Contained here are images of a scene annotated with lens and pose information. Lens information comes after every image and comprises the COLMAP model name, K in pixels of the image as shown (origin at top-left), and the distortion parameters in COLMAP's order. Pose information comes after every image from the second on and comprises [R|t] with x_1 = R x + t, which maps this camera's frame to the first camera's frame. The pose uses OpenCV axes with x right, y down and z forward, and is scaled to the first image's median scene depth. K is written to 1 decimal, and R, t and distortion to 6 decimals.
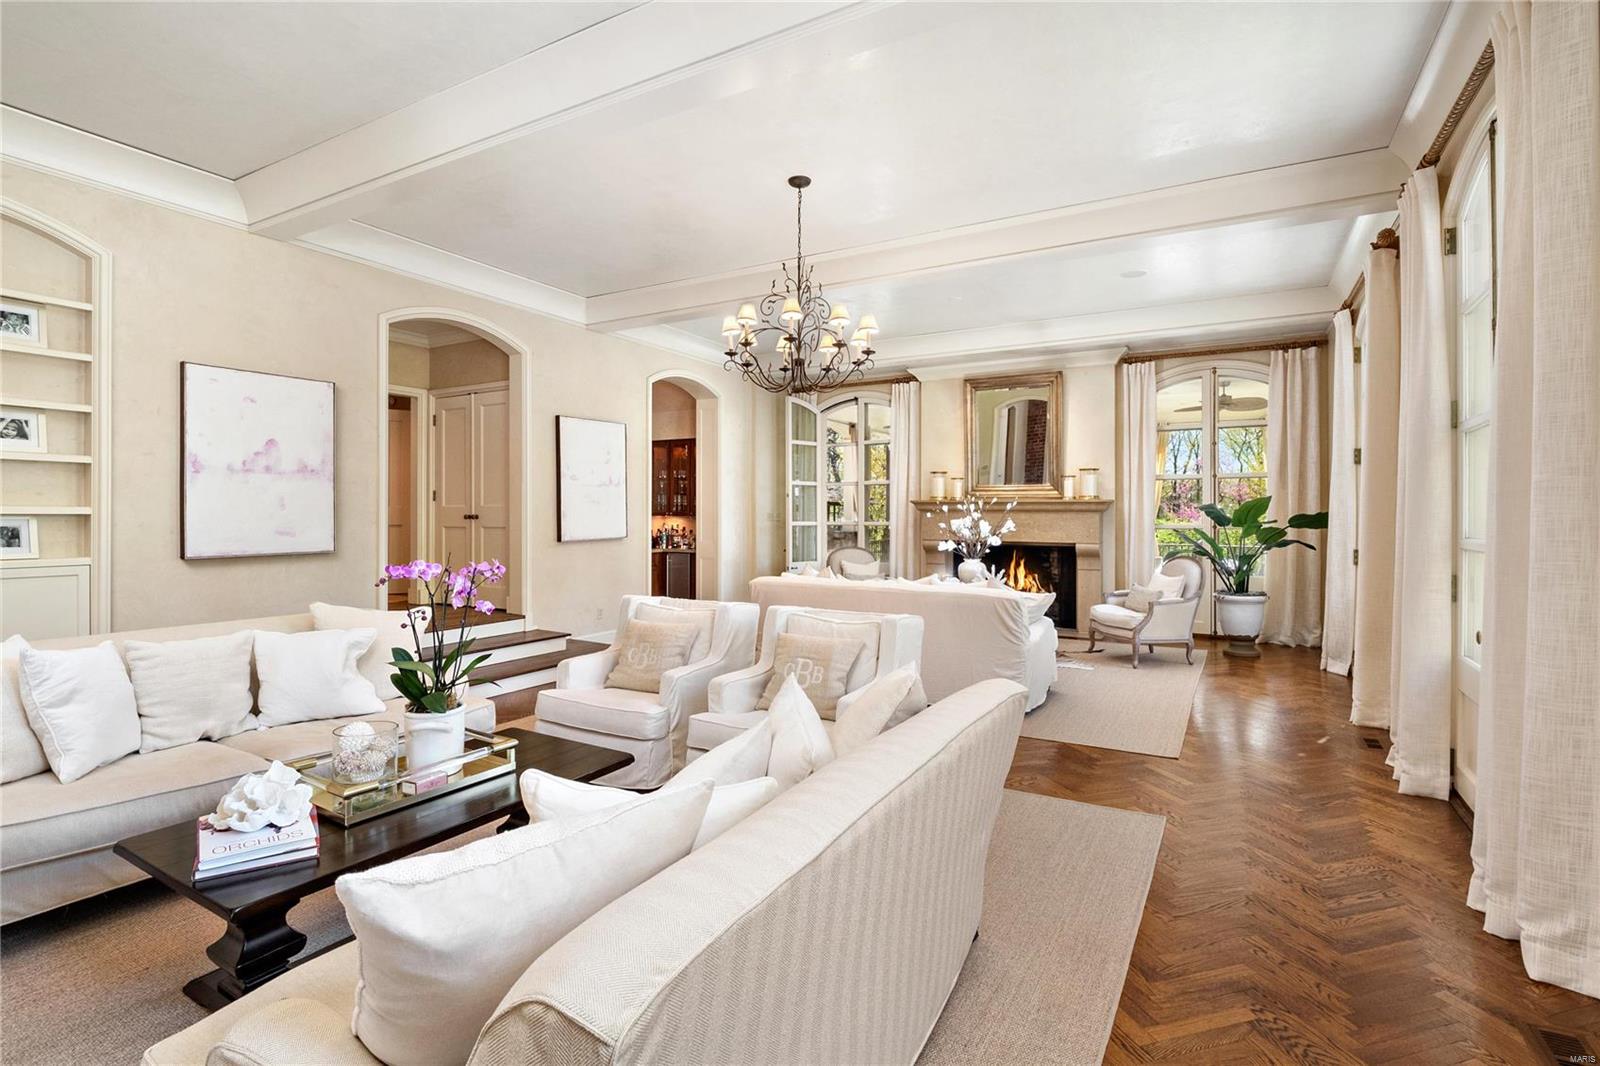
lens RADIAL K [[748.4, 0, 809.0], [0, 748.4, 513.2], [0, 0, 1]] dist [-0.014618, -0.002421]
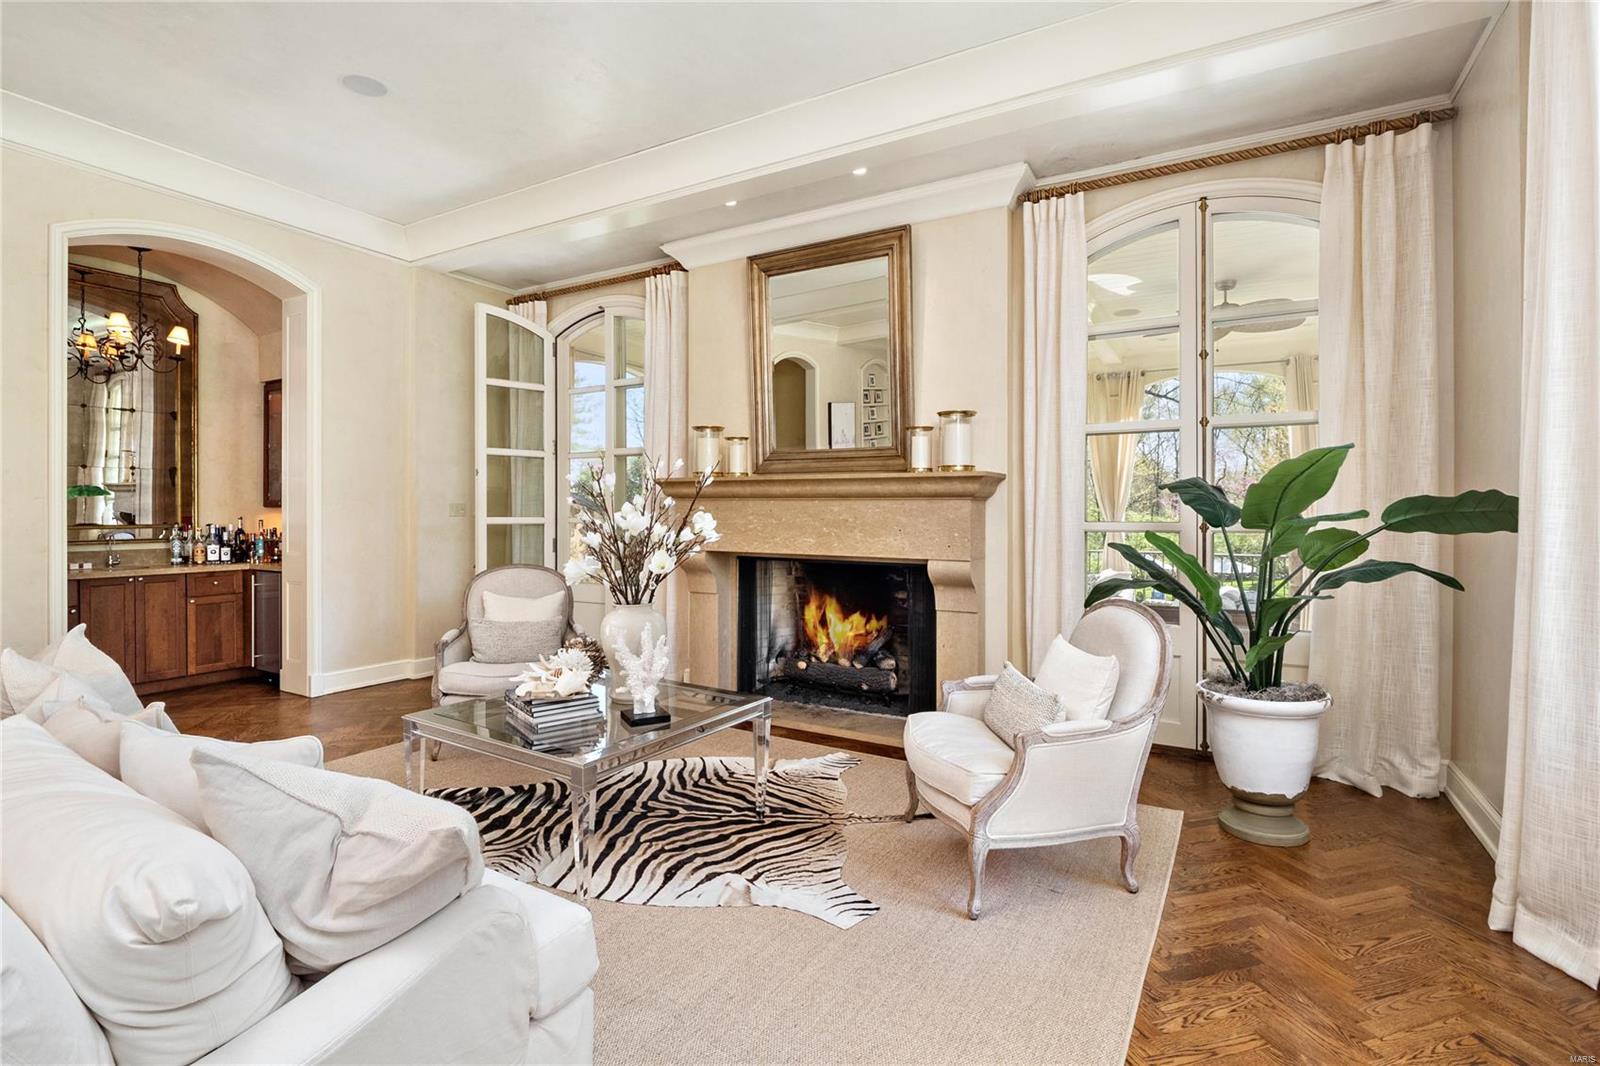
lens RADIAL K [[748.4, 0, 805.5], [0, 748.4, 512.2], [0, 0, 1]] dist [-0.014618, -0.002421]
pose [[0.999939, 0.000310, -0.011012, 0.310390], [-0.000291, 0.999998, 0.001730, 0.008179], [0.011012, -0.001727, 0.999938, 0.549057]]
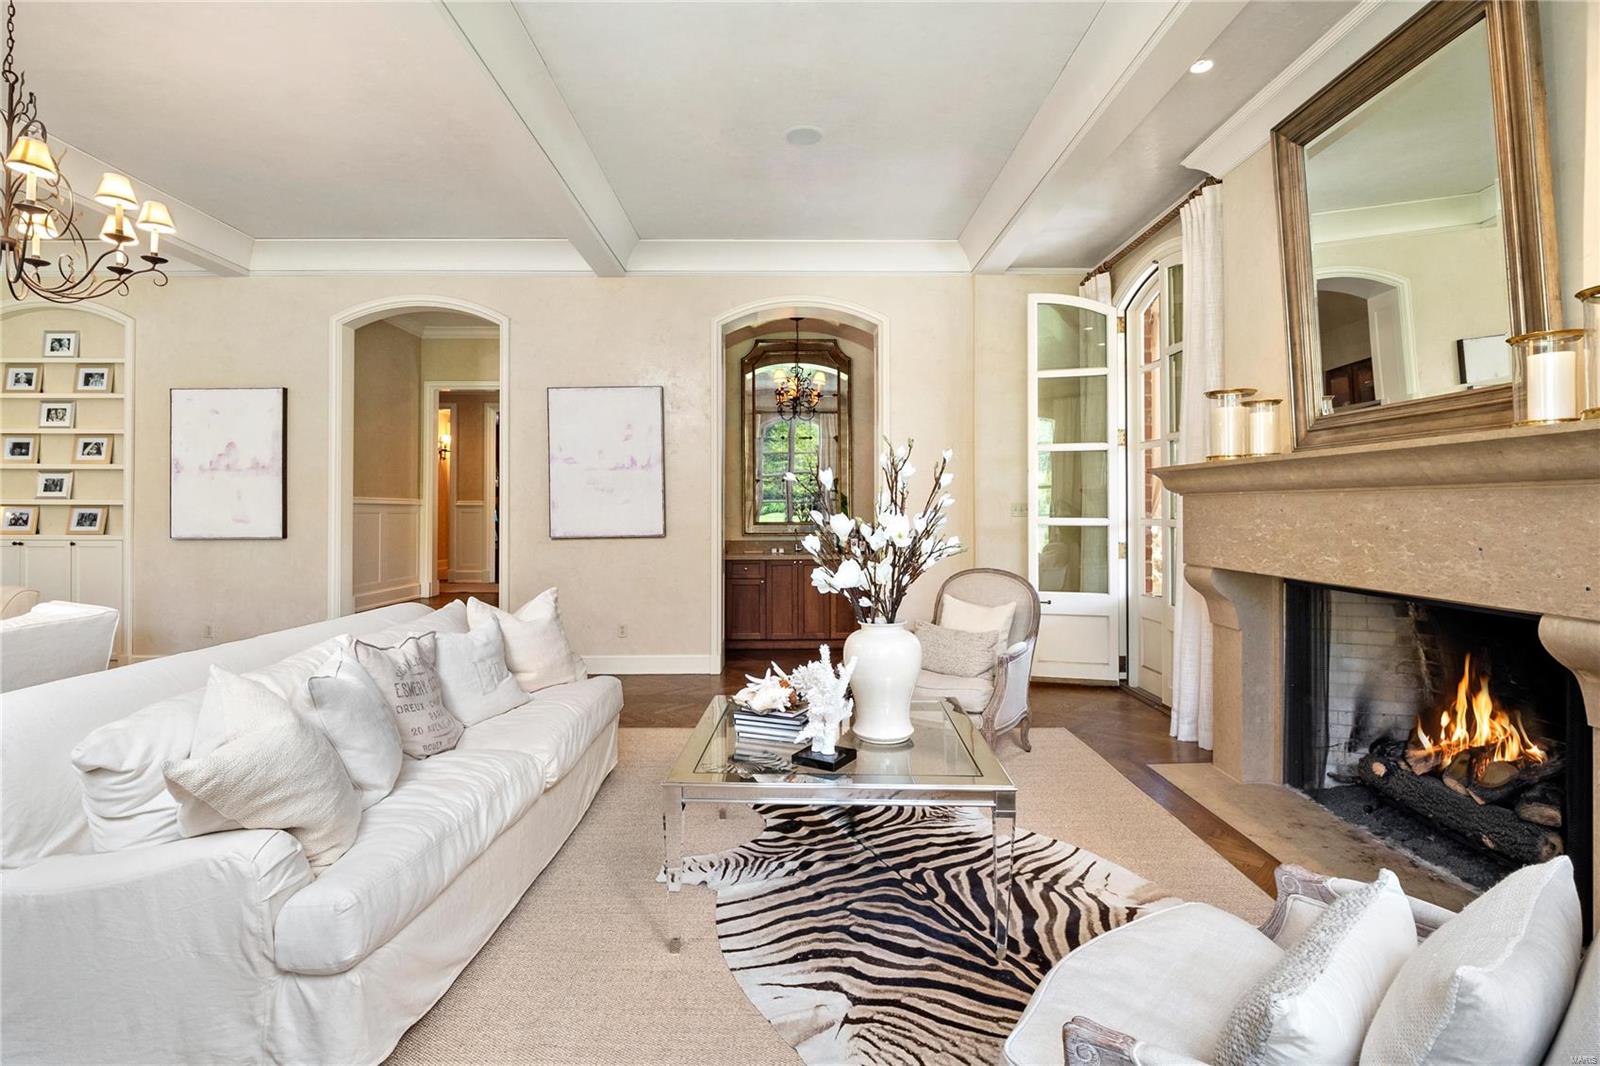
lens RADIAL K [[748.4, 0, 805.0], [0, 748.4, 504.2], [0, 0, 1]] dist [-0.014618, -0.002421]
pose [[0.499314, -0.008947, -0.866375, 0.491416], [0.000694, 0.999950, -0.009927, 0.008317], [0.866421, 0.004355, 0.499295, 0.755418]]
